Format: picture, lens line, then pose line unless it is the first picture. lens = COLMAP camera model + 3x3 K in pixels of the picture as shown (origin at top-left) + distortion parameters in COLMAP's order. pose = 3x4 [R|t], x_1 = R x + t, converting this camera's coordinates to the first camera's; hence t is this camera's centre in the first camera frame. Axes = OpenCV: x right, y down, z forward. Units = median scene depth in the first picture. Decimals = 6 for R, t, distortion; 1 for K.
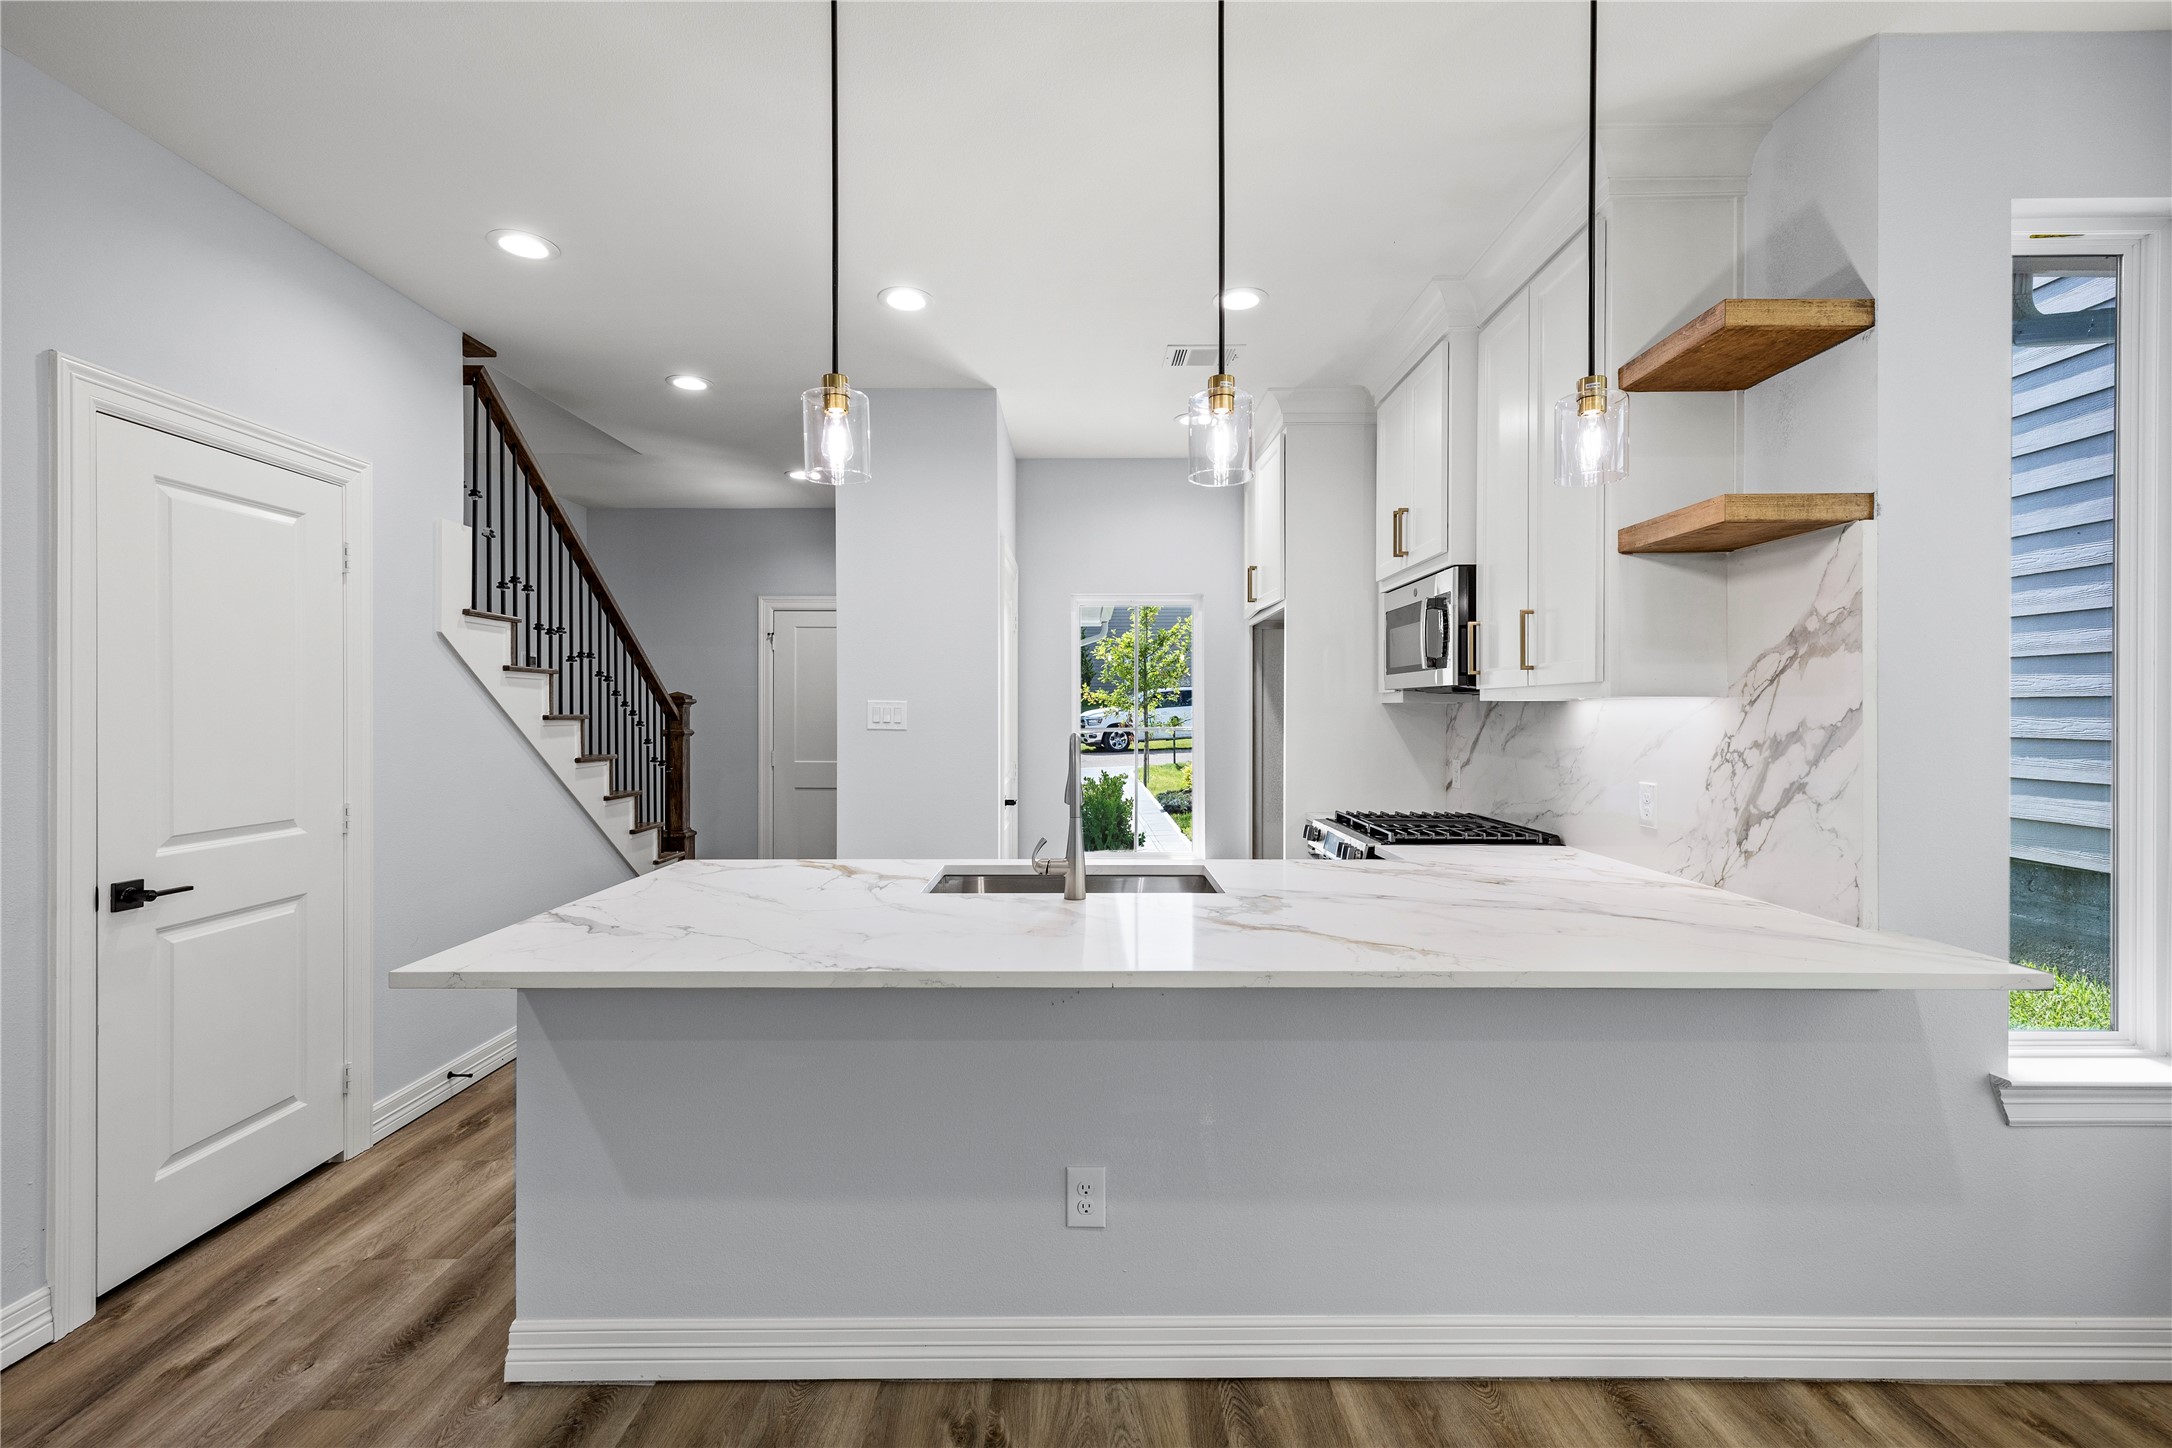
lens RADIAL K [[931.3, 0, 1080.6], [0, 931.3, 715.9], [0, 0, 1]] dist [0.004452, -0.001823]
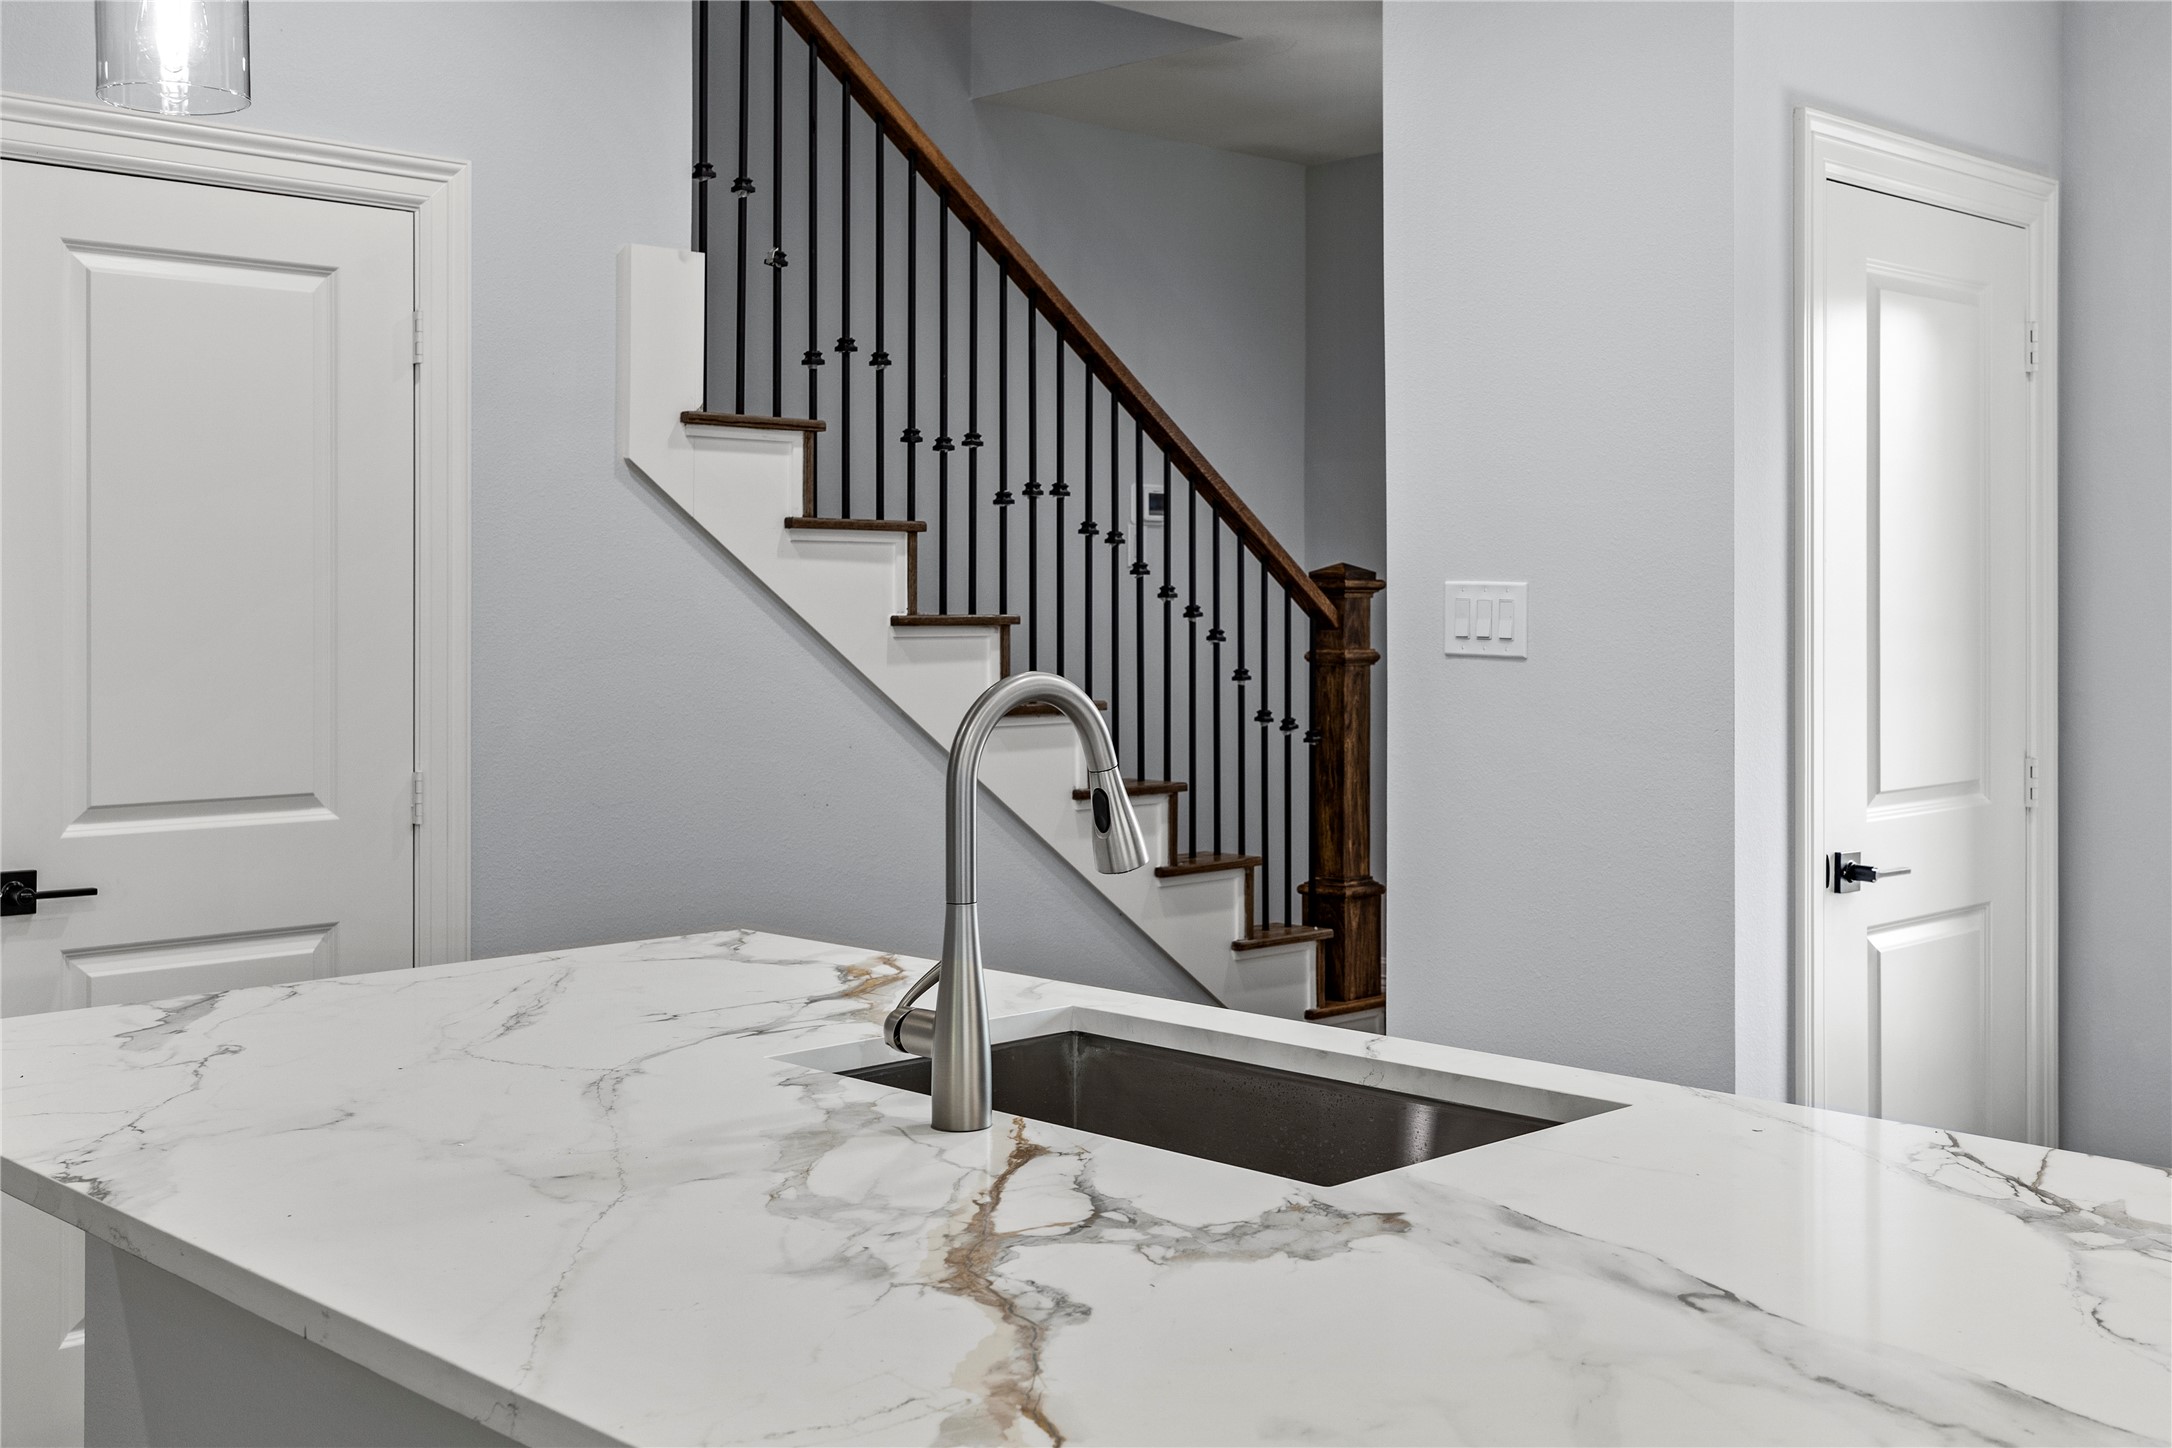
lens RADIAL K [[2341.4, 0, 1178.2], [0, 2341.4, 634.3], [0, 0, 1]] dist [0.037686, 0.000000]
pose [[0.705236, 0.008661, -0.708920, 0.631599], [-0.003666, 0.999957, 0.008570, -0.004320], [0.708964, -0.003444, 0.705237, 0.370894]]
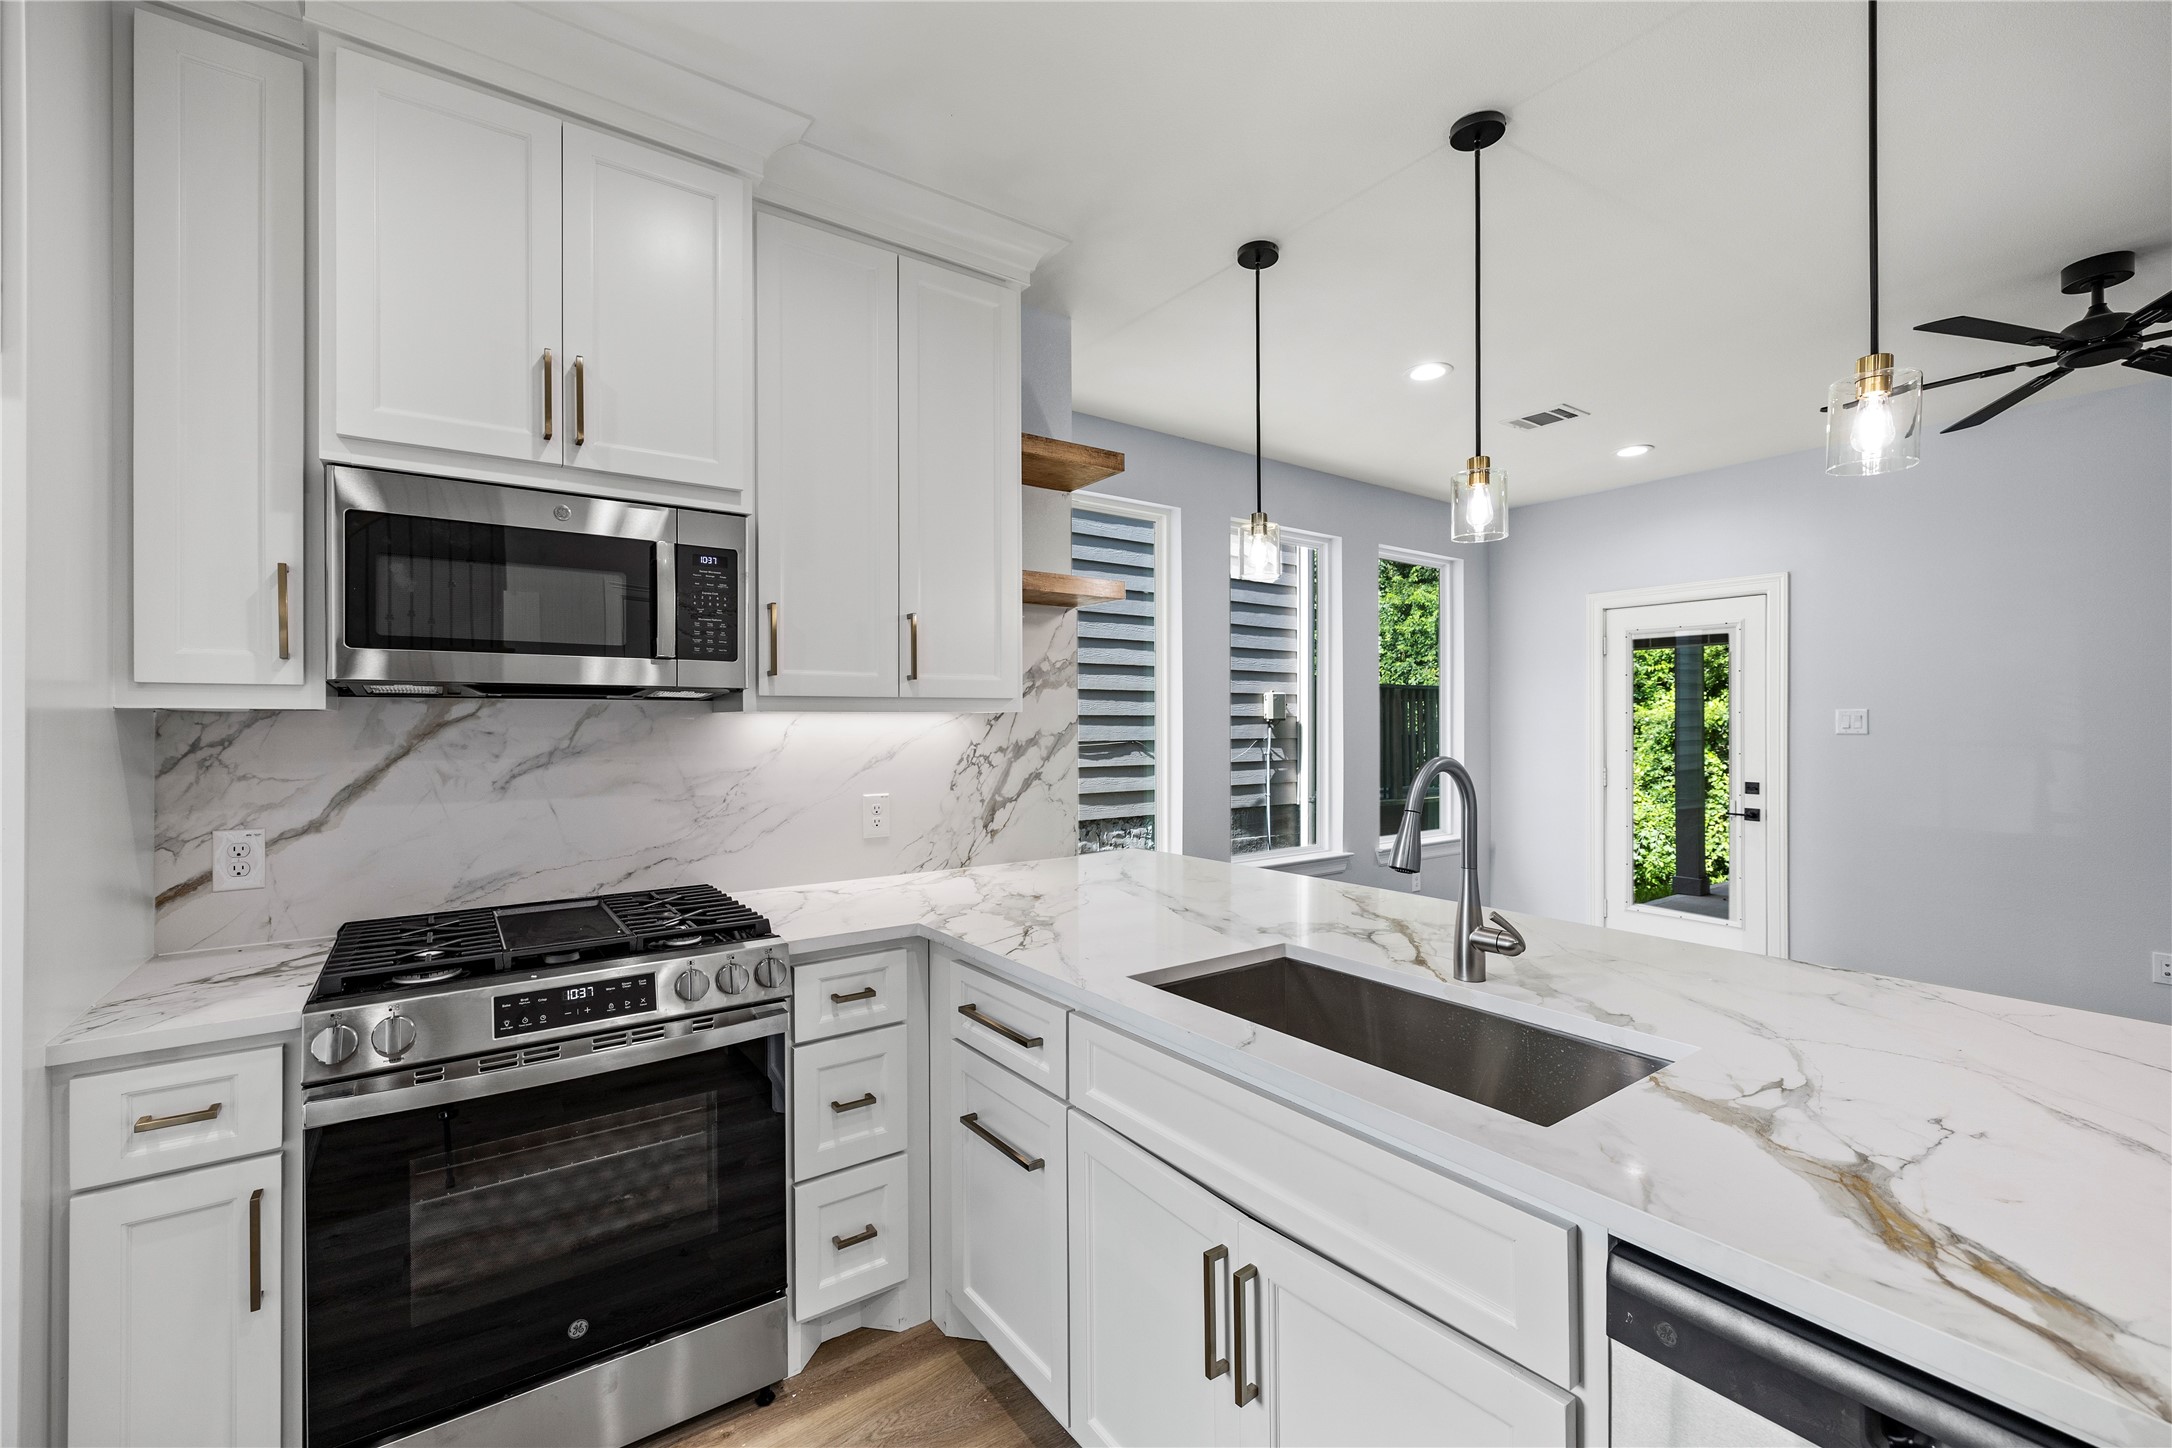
lens RADIAL K [[912.3, 0, 1079.8], [0, 912.3, 715.0], [0, 0, 1]] dist [-0.002206, 0.001344]
pose [[-0.582216, 0.006108, 0.813011, -0.371582], [0.006239, 0.999976, -0.003045, -0.012529], [-0.813010, 0.003299, -0.582240, 1.496240]]
